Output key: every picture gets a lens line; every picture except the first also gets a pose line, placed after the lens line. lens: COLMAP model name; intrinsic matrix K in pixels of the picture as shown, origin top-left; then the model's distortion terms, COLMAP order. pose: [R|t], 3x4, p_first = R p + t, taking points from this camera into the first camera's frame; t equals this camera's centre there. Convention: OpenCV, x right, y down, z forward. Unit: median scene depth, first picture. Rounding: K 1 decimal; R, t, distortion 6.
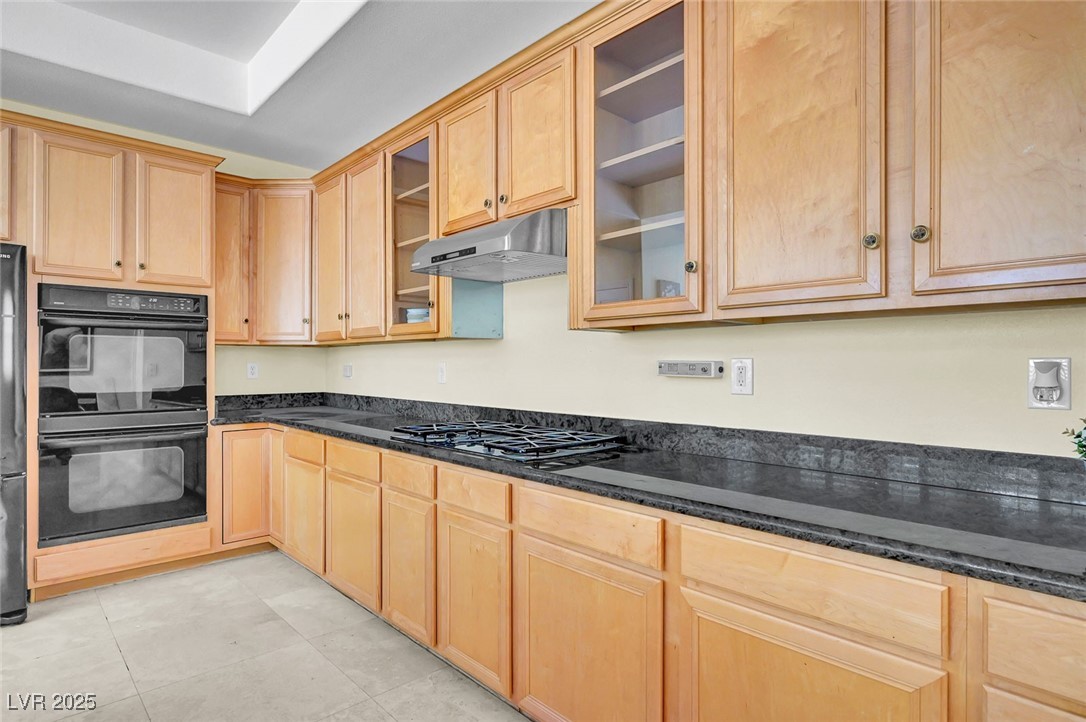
lens RADIAL K [[578.4, 0, 548.3], [0, 578.4, 362.6], [0, 0, 1]] dist [0.000291, 0.000266]
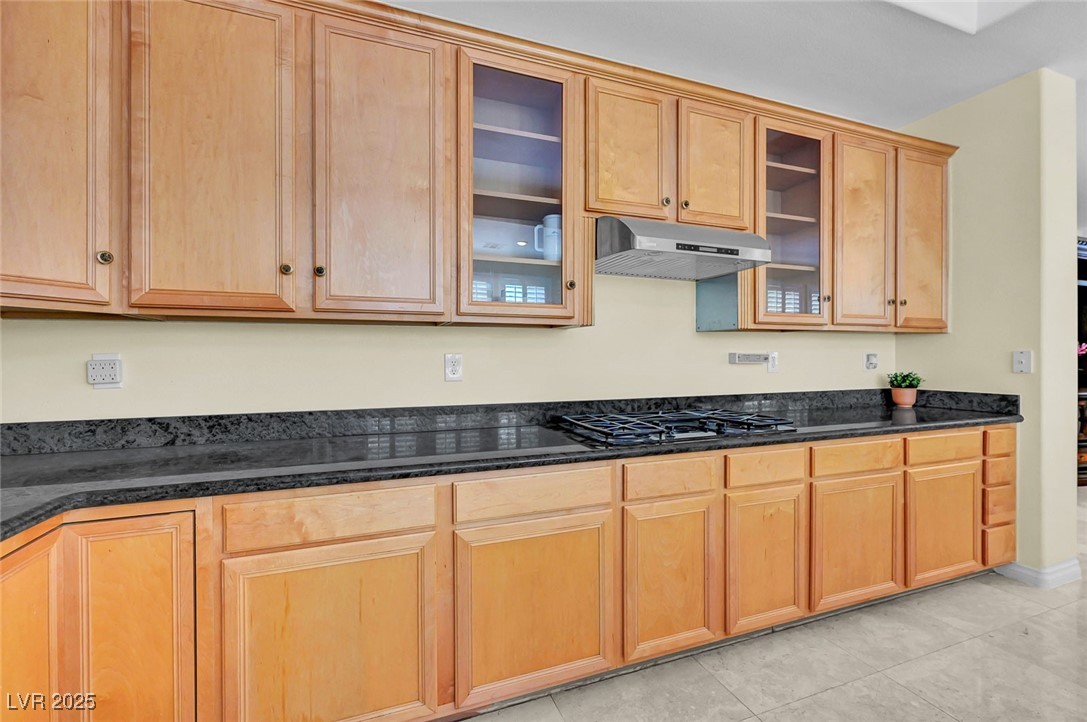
lens RADIAL K [[467.3, 0, 546.6], [0, 467.3, 354.8], [0, 0, 1]] dist [0.000039, 0.000695]
pose [[0.383725, -0.001843, 0.923446, -0.991592], [-0.000621, 0.999997, 0.002254, -0.000464], [-0.923447, -0.001439, 0.383722, 0.899851]]
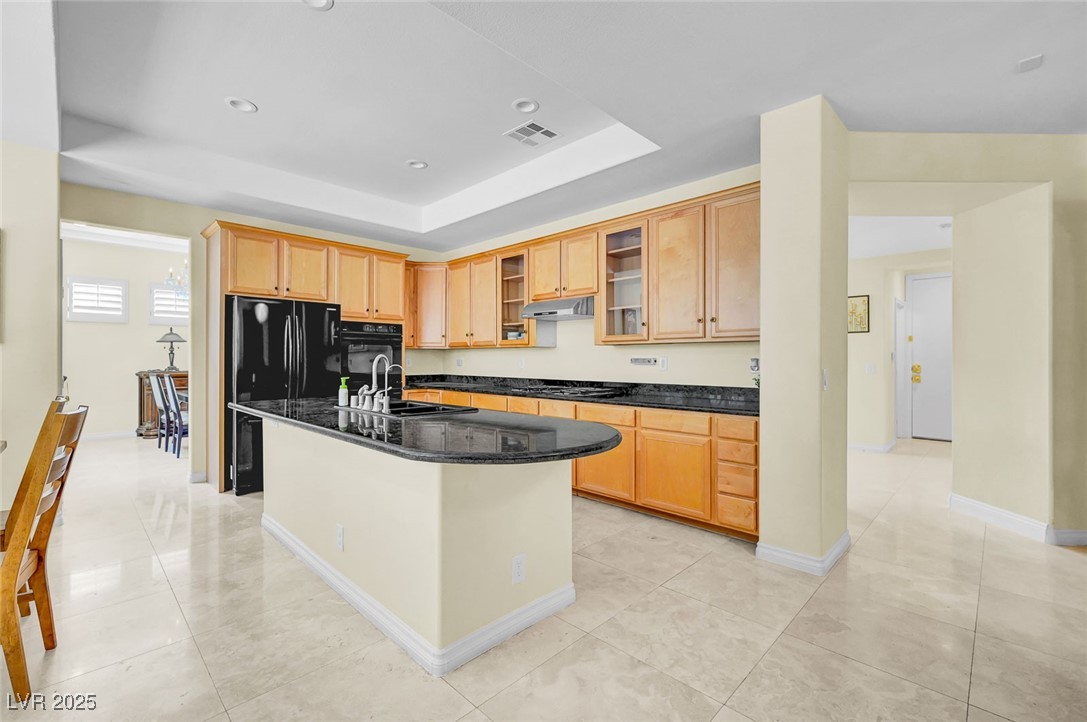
lens RADIAL K [[467.3, 0, 545.9], [0, 467.3, 356.3], [0, 0, 1]] dist [0.000039, 0.000695]
pose [[0.999294, 0.000645, 0.037573, -0.223548], [-0.000533, 0.999995, -0.002980, -0.002283], [-0.037575, 0.002958, 0.999289, -0.889307]]
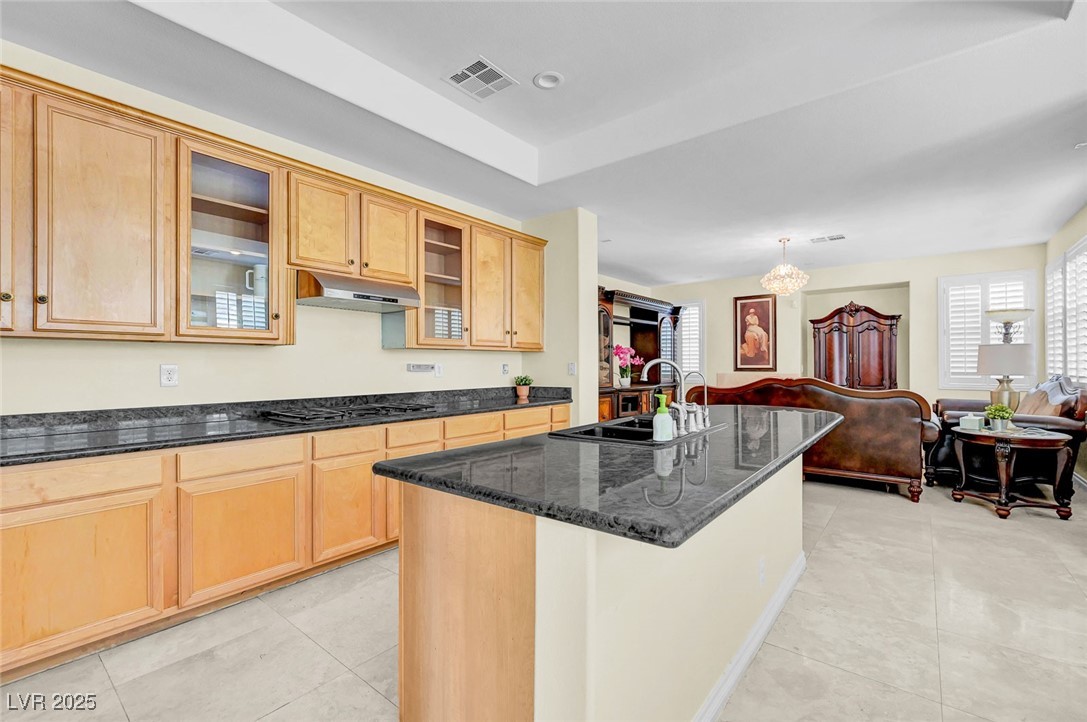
lens RADIAL K [[467.3, 0, 545.8], [0, 467.3, 363.0], [0, 0, 1]] dist [0.000039, 0.000695]
pose [[-0.134338, 0.000566, 0.990935, -1.451500], [-0.001601, 0.999998, -0.000789, -0.004726], [-0.990934, -0.001693, -0.134337, 0.670904]]
